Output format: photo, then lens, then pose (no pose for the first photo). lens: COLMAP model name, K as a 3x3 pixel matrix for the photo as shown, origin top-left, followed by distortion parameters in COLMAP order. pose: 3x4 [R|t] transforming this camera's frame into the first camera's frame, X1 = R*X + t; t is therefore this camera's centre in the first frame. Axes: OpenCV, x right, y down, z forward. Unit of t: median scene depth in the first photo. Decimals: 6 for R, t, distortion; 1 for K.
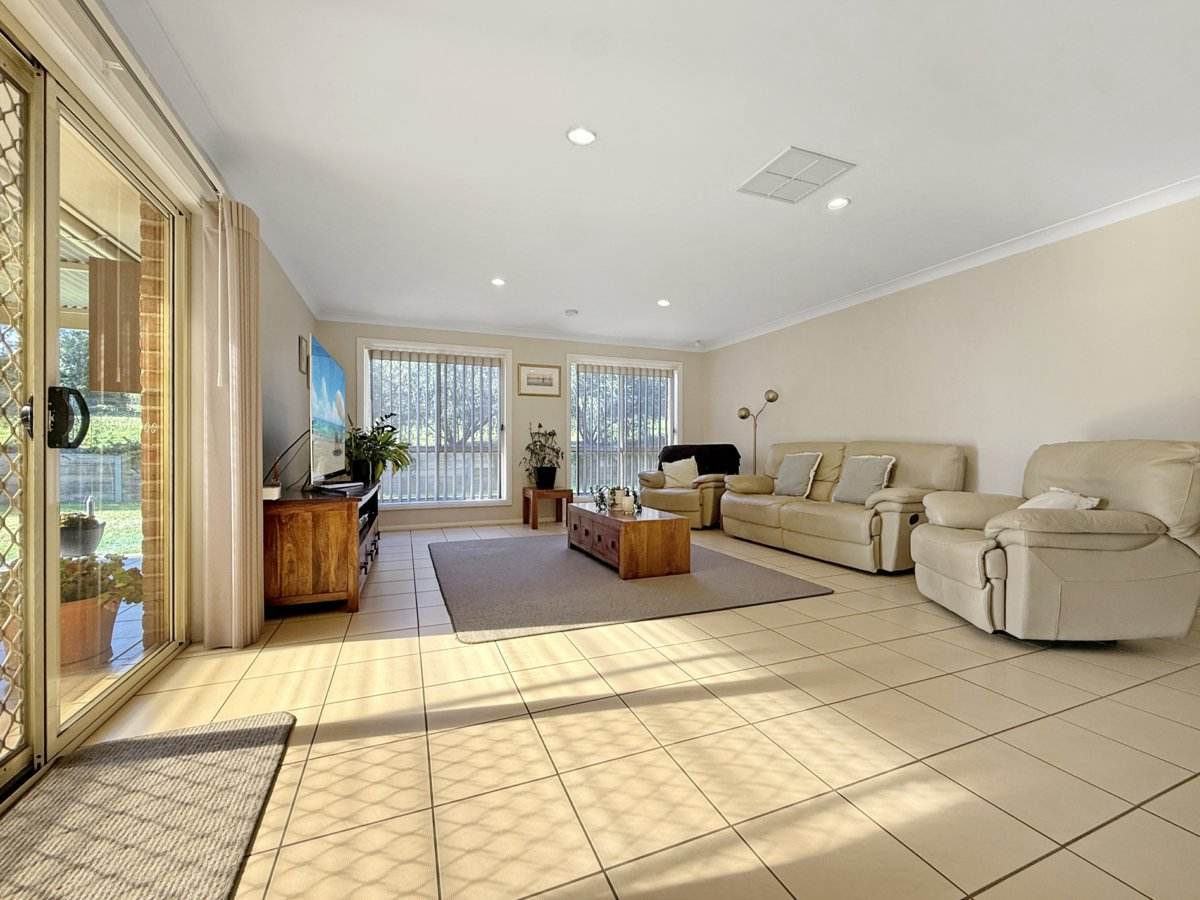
lens RADIAL K [[492.1, 0, 604.3], [0, 492.1, 446.7], [0, 0, 1]] dist [0.000969, -0.000352]
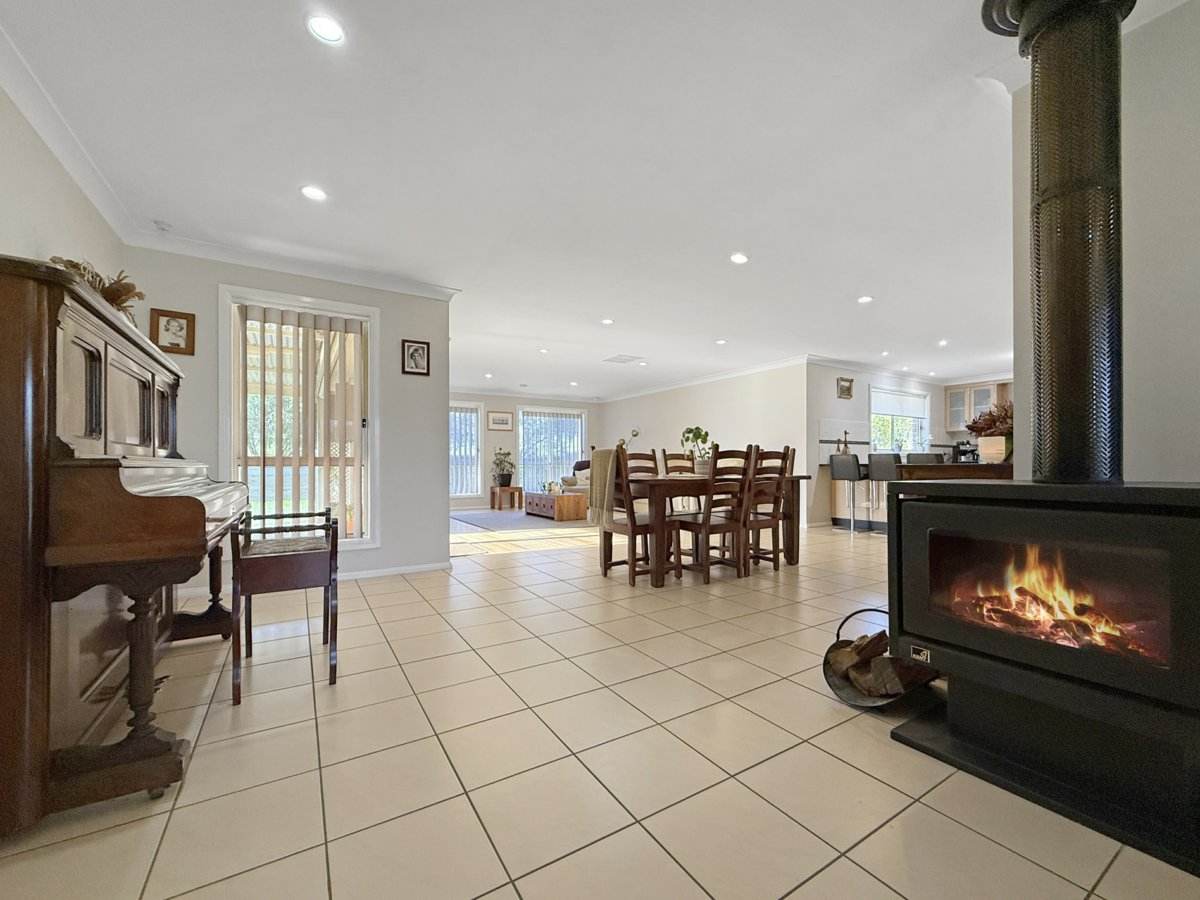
lens RADIAL K [[492.1, 0, 604.9], [0, 492.1, 462.6], [0, 0, 1]] dist [0.000969, -0.000352]
pose [[0.981951, -0.005344, 0.189059, -0.100476], [0.002797, 0.999902, 0.013734, -0.018023], [-0.189114, -0.012957, 0.981870, -0.673739]]
